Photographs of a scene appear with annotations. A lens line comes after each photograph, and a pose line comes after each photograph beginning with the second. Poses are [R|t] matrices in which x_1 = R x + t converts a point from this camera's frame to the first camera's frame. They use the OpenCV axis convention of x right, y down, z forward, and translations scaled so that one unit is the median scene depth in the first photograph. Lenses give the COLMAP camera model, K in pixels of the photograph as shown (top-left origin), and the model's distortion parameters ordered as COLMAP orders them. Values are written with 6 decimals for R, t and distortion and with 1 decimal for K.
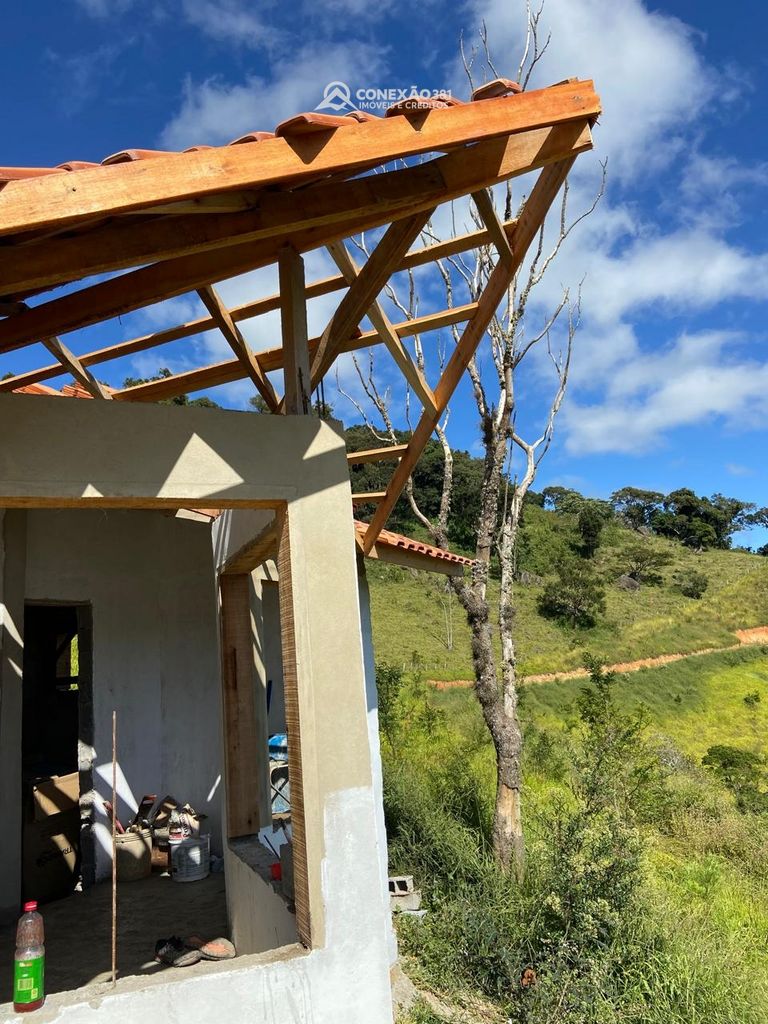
lens RADIAL K [[755.5, 0, 392.7], [0, 755.5, 503.5], [0, 0, 1]] dist [0.115066, -0.140242]
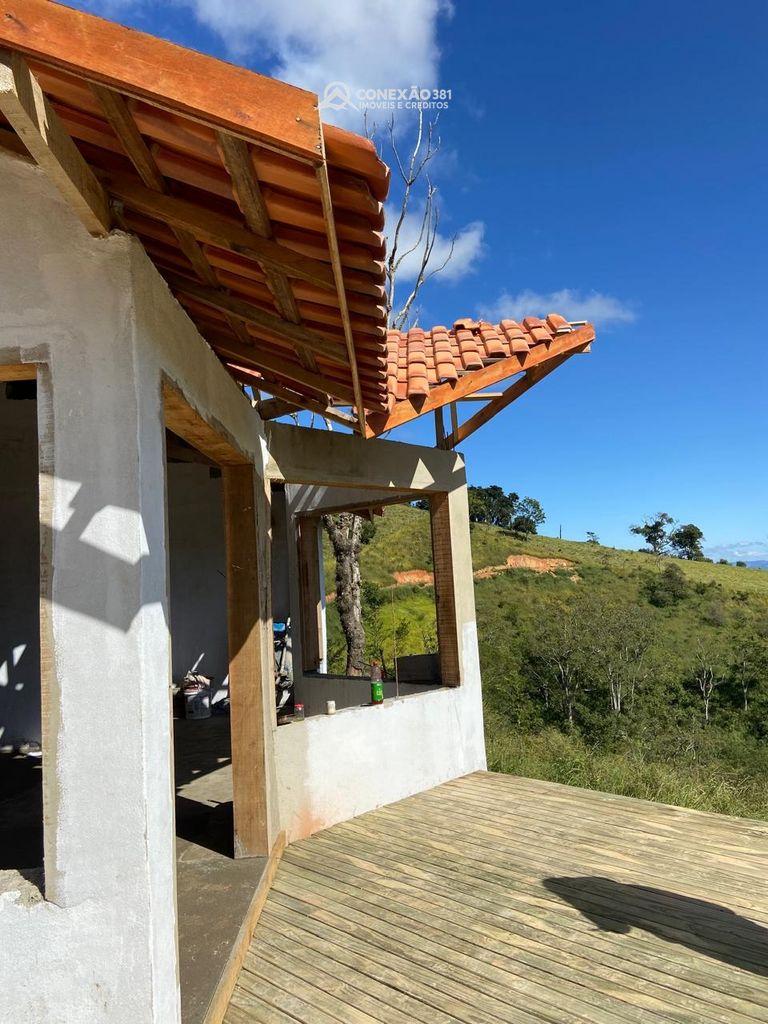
lens RADIAL K [[755.5, 0, 392.7], [0, 755.5, 503.5], [0, 0, 1]] dist [0.115066, -0.140242]
pose [[0.909206, 0.075763, 0.409396, -0.375198], [-0.108286, 0.992495, 0.056815, -0.024739], [-0.402019, -0.095988, 0.910586, -0.284723]]
